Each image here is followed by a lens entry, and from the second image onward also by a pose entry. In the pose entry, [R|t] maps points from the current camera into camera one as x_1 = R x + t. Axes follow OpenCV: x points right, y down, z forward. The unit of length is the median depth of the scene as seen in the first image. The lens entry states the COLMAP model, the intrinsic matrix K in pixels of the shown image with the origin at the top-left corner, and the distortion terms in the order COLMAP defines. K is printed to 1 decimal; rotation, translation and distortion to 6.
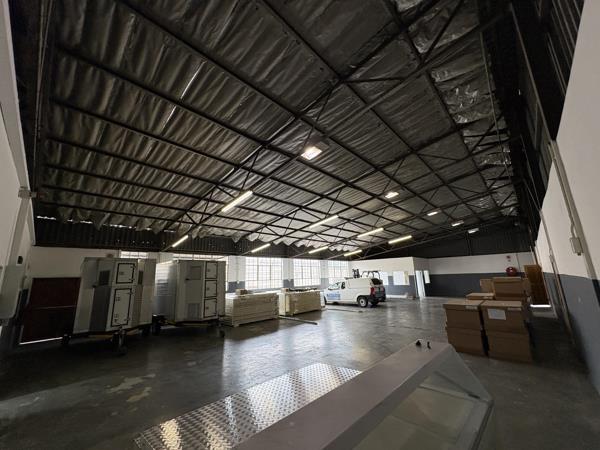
lens RADIAL K [[240.8, 0, 299.8], [0, 240.8, 224.2], [0, 0, 1]] dist [0.000969, -0.000170]
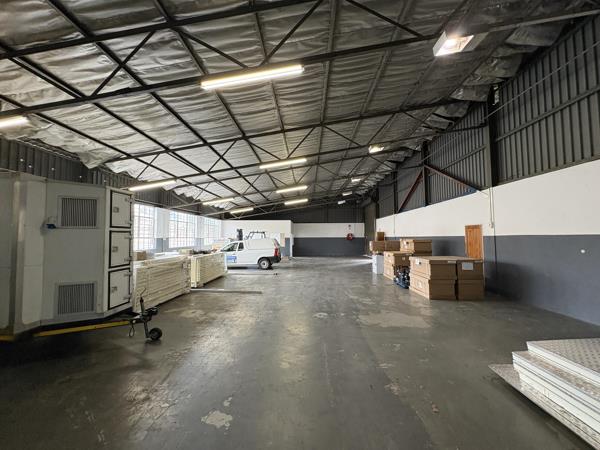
lens RADIAL K [[240.8, 0, 299.1], [0, 240.8, 224.8], [0, 0, 1]] dist [0.000969, -0.000170]
pose [[0.749268, 0.061785, 0.659378, -0.249483], [-0.159178, 0.983253, 0.088745, 0.073991], [-0.642852, -0.171452, 0.746555, 0.255941]]
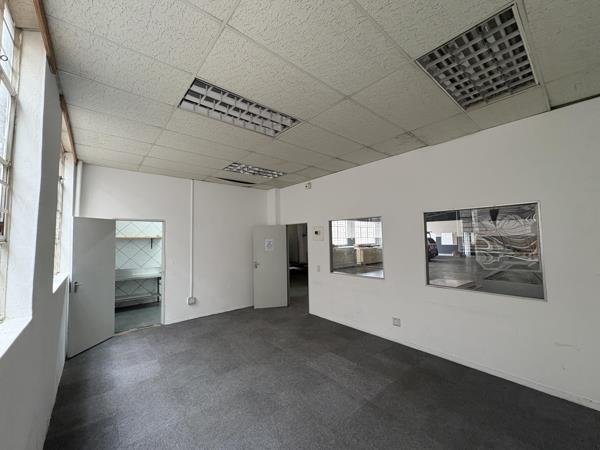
lens RADIAL K [[240.8, 0, 298.0], [0, 240.8, 224.5], [0, 0, 1]] dist [0.000969, -0.000170]
pose [[0.993472, 0.012253, -0.113419, -0.204015], [0.006328, 0.986765, 0.162032, -0.040149], [0.113903, -0.161692, 0.980246, -0.231614]]
